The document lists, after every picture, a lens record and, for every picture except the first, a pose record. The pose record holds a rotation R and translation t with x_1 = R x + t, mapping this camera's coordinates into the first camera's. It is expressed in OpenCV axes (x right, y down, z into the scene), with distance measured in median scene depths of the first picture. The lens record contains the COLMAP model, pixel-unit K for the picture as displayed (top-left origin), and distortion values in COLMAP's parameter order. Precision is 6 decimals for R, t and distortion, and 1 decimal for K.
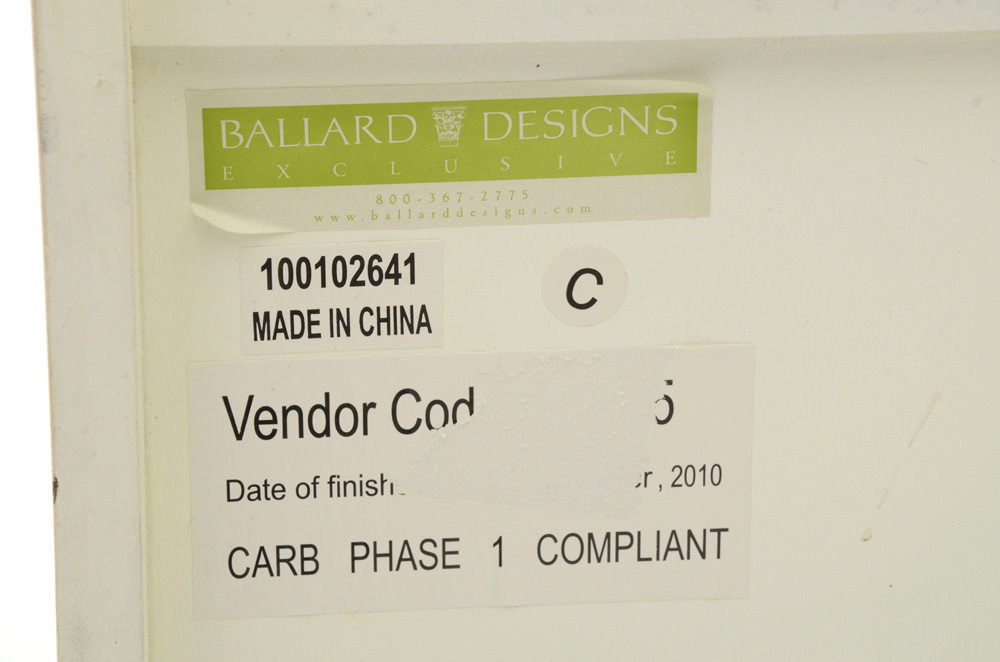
lens RADIAL K [[3973.9, 0, 499.1], [0, 3973.9, 335.9], [0, 0, 1]] dist [1.000426, 0.000000]
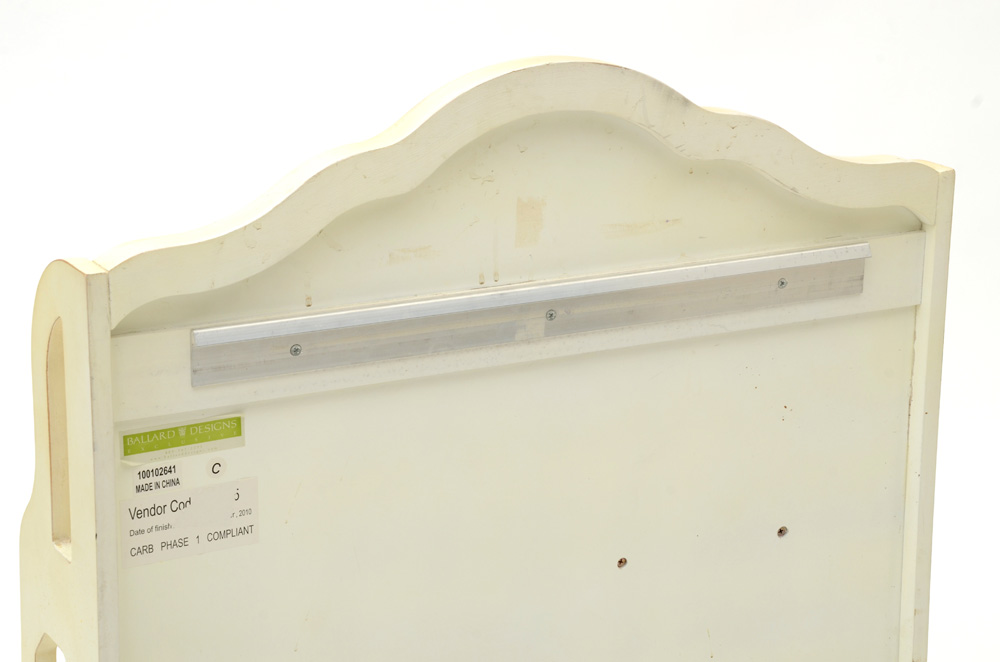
lens RADIAL K [[2344.7, 0, 499.0], [0, 2344.7, 330.6], [0, 0, 1]] dist [0.524834, 0.000000]
pose [[0.927433, -0.111806, 0.356886, -0.554374], [0.147864, 0.986136, -0.075312, 0.073606], [-0.343518, 0.122618, 0.931107, -1.347382]]
